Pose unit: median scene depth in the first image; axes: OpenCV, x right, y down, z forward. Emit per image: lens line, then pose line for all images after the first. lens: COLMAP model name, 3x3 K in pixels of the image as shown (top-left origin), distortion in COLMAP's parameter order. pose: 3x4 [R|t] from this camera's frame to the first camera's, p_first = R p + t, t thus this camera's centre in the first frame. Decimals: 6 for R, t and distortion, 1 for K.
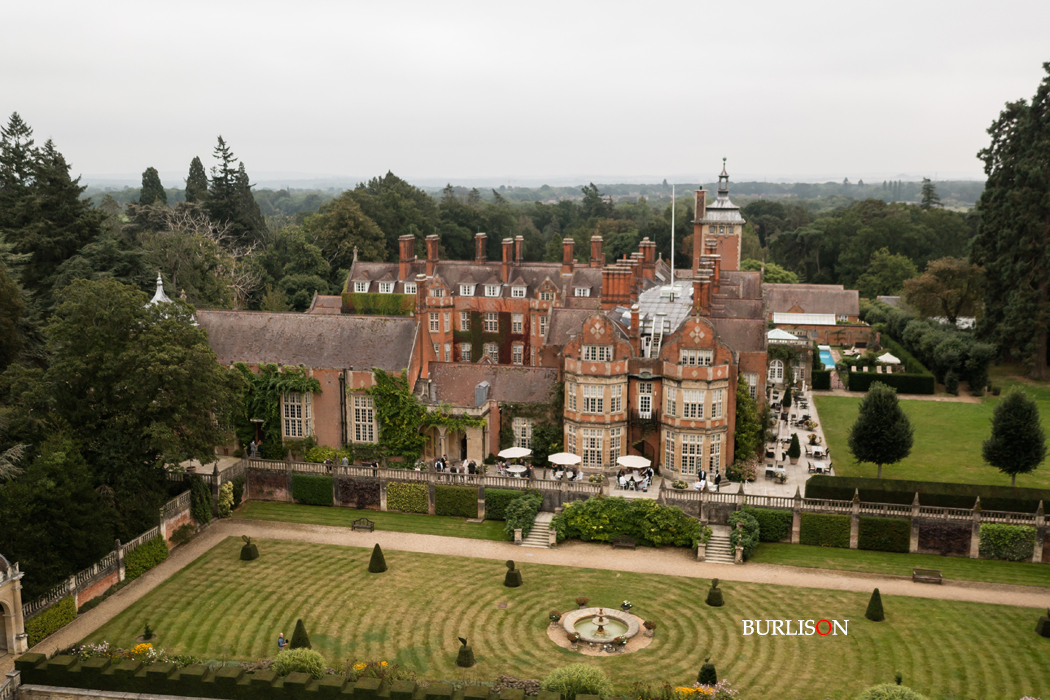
lens RADIAL K [[998.6, 0, 525.0], [0, 998.6, 350.0], [0, 0, 1]] dist [-0.000229, -0.019718]
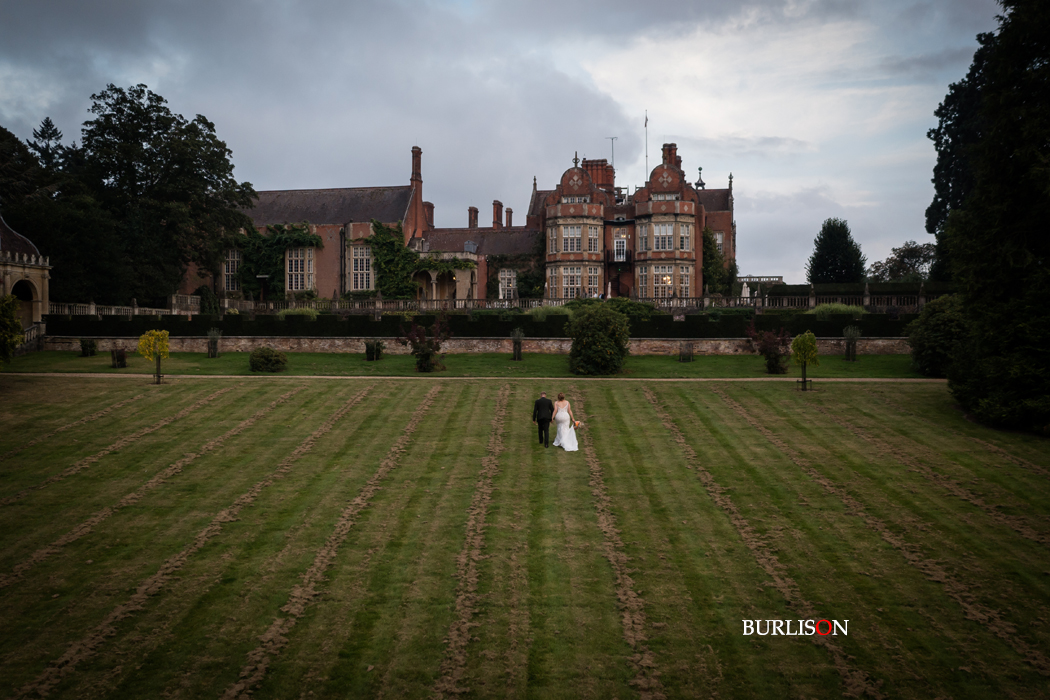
lens RADIAL K [[998.6, 0, 525.0], [0, 998.6, 350.0], [0, 0, 1]] dist [-0.000229, -0.019718]
pose [[0.999994, 0.001144, 0.003161, 0.012990], [-0.000570, 0.984404, -0.175923, 0.353097], [-0.003313, 0.175920, 0.984399, -0.054035]]
